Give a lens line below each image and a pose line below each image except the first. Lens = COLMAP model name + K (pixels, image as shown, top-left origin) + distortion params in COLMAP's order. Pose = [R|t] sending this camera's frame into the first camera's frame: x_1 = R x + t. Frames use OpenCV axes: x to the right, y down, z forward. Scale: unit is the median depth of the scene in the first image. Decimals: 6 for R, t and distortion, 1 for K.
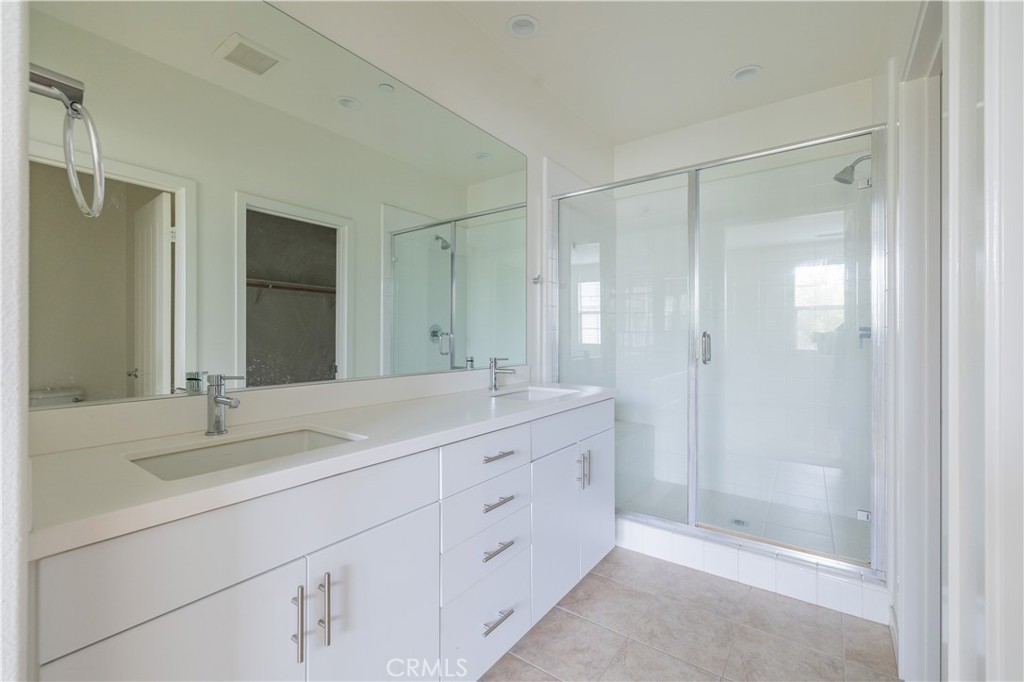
lens RADIAL K [[433.1, 0, 514.0], [0, 433.1, 337.4], [0, 0, 1]] dist [0.000189, -0.000136]
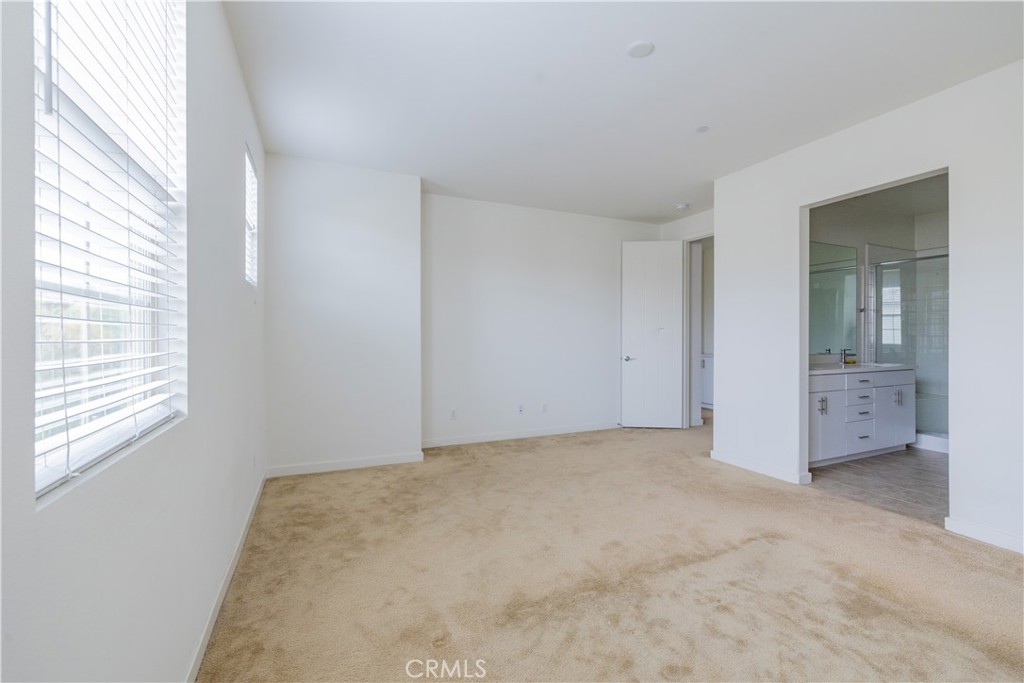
lens RADIAL K [[433.1, 0, 514.0], [0, 433.1, 337.9], [0, 0, 1]] dist [0.000189, -0.000136]
pose [[0.869727, 0.005393, -0.493504, -0.367094], [-0.004427, 0.999985, 0.003127, -0.008337], [0.493514, -0.000535, 0.869738, -1.534823]]
